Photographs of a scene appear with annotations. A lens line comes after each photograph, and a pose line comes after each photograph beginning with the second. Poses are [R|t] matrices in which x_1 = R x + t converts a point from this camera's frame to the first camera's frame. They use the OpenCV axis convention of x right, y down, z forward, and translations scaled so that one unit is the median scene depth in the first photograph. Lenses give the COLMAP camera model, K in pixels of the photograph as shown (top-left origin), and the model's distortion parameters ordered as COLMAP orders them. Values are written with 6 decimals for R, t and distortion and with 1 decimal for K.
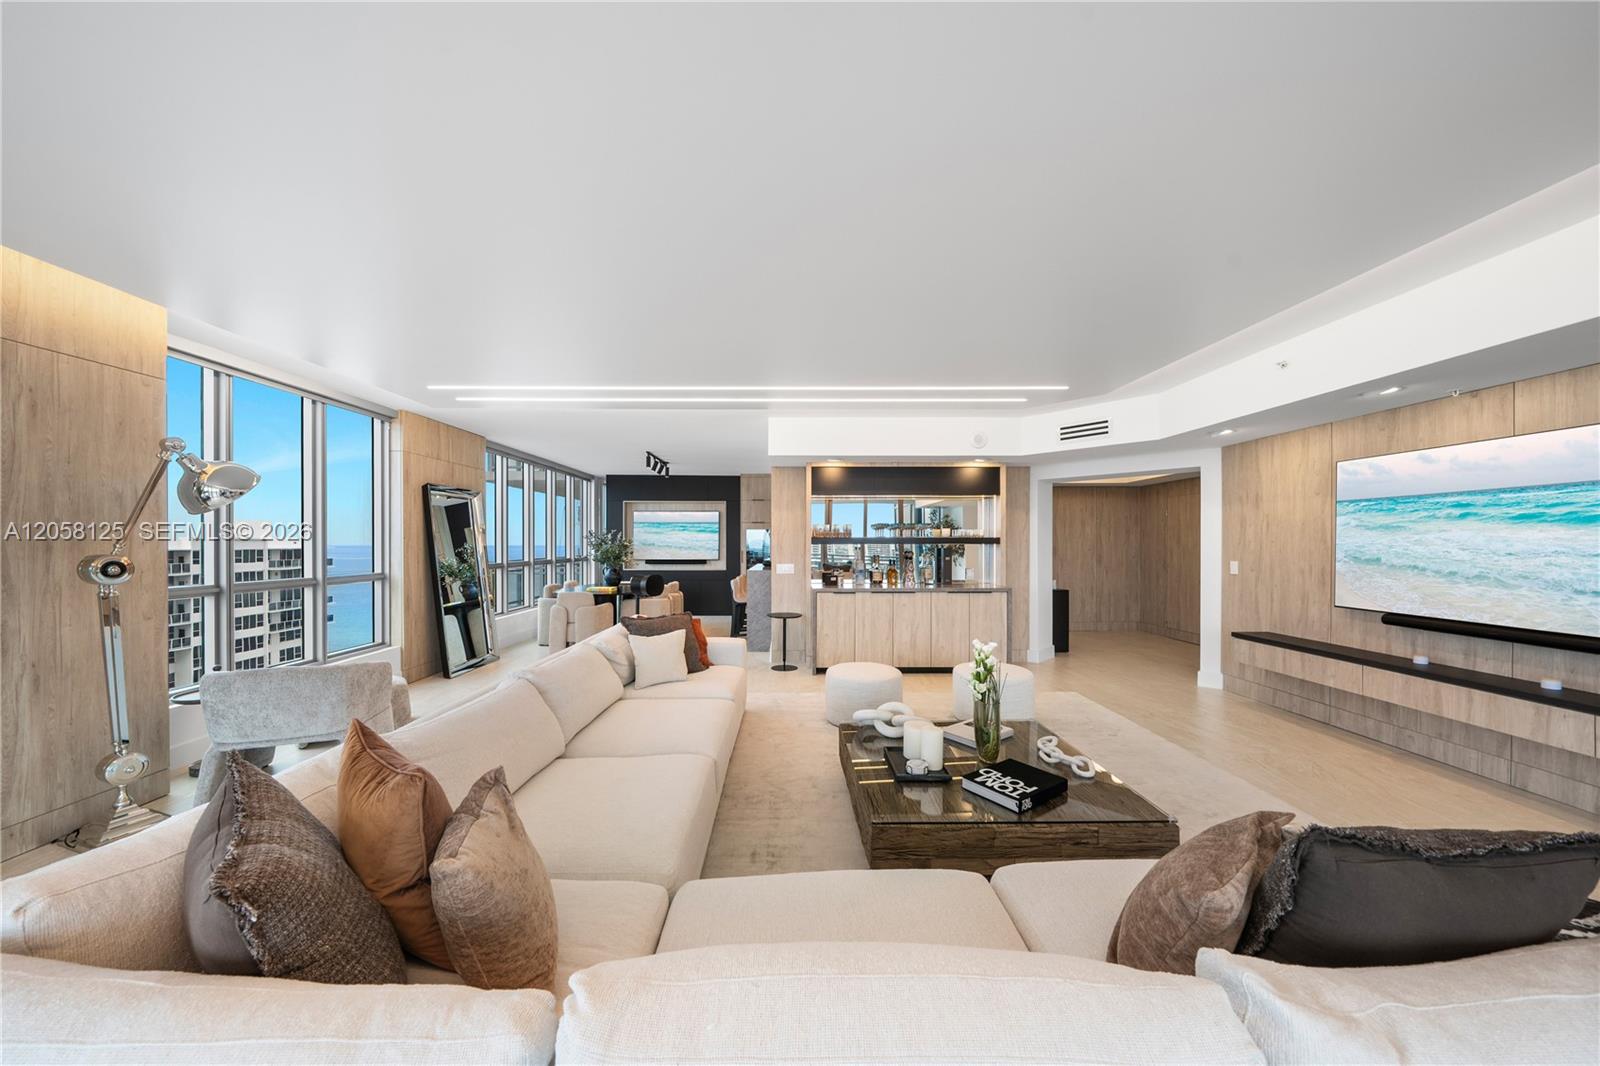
lens RADIAL K [[548.6, 0, 795.9], [0, 548.6, 542.1], [0, 0, 1]] dist [-0.000991, 0.000152]
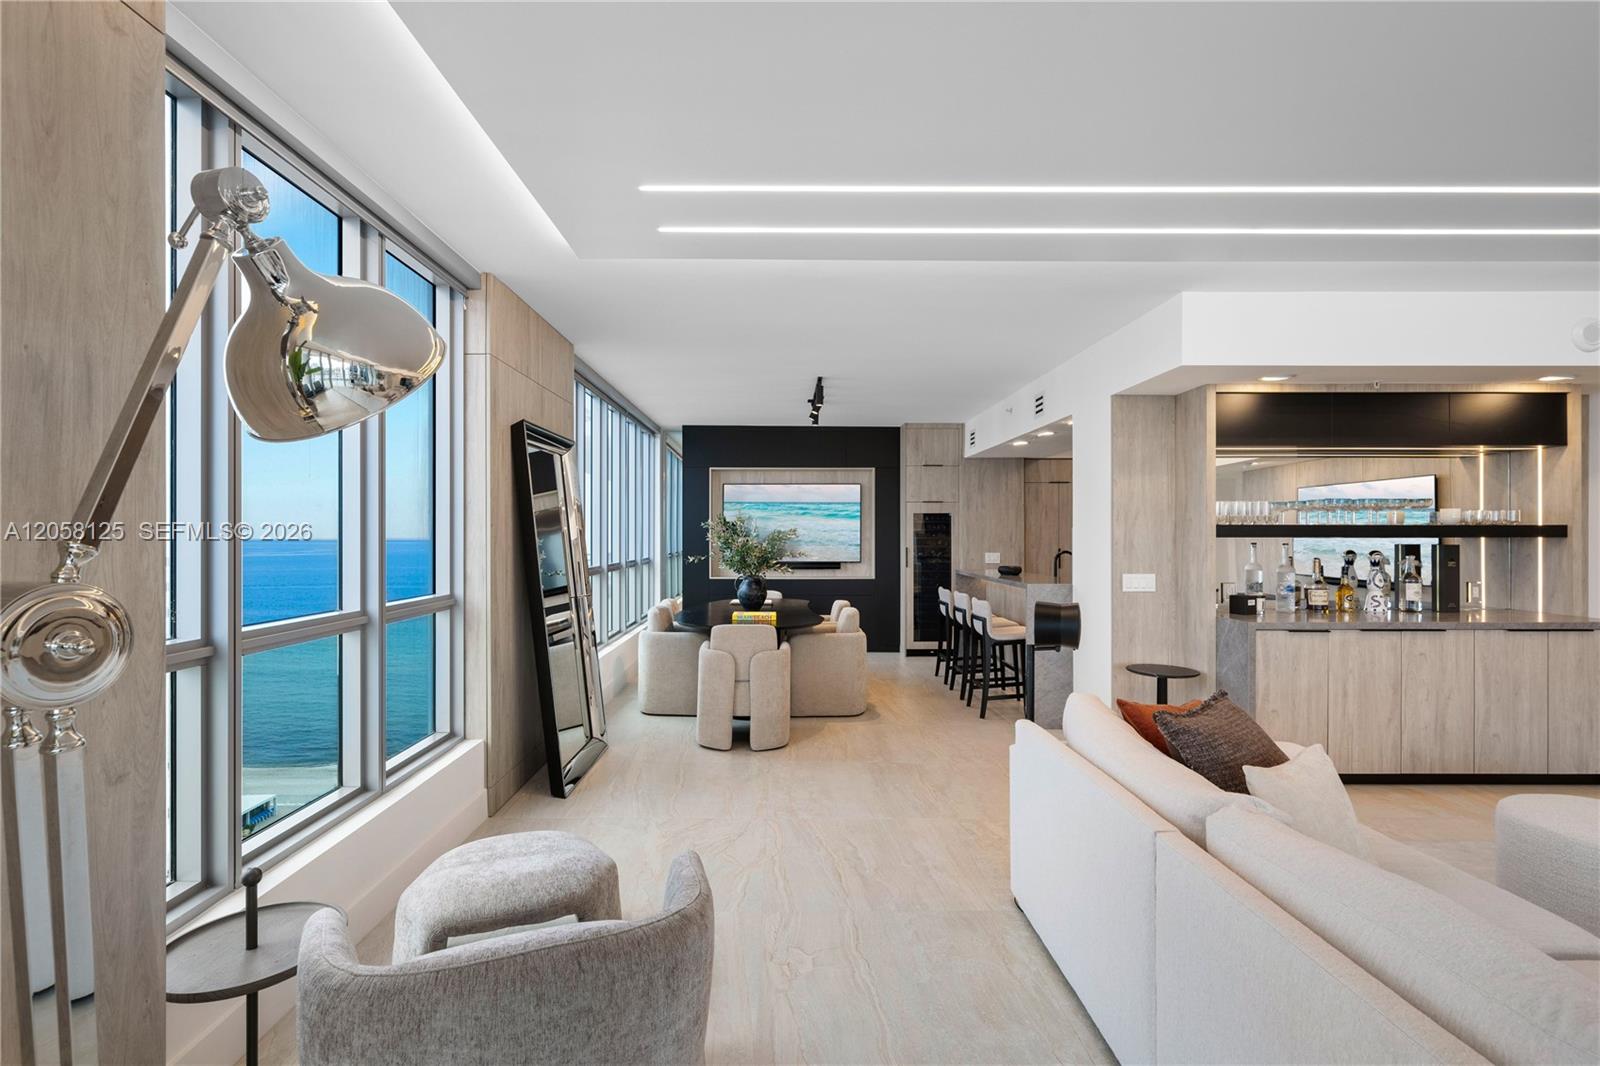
lens RADIAL K [[748.3, 0, 800.1], [0, 748.3, 532.4], [0, 0, 1]] dist [0.005152, 0.000336]
pose [[0.999986, -0.000489, -0.005201, -0.390163], [0.000479, 0.999998, -0.001919, 0.000008], [0.005202, 0.001917, 0.999985, 0.282822]]
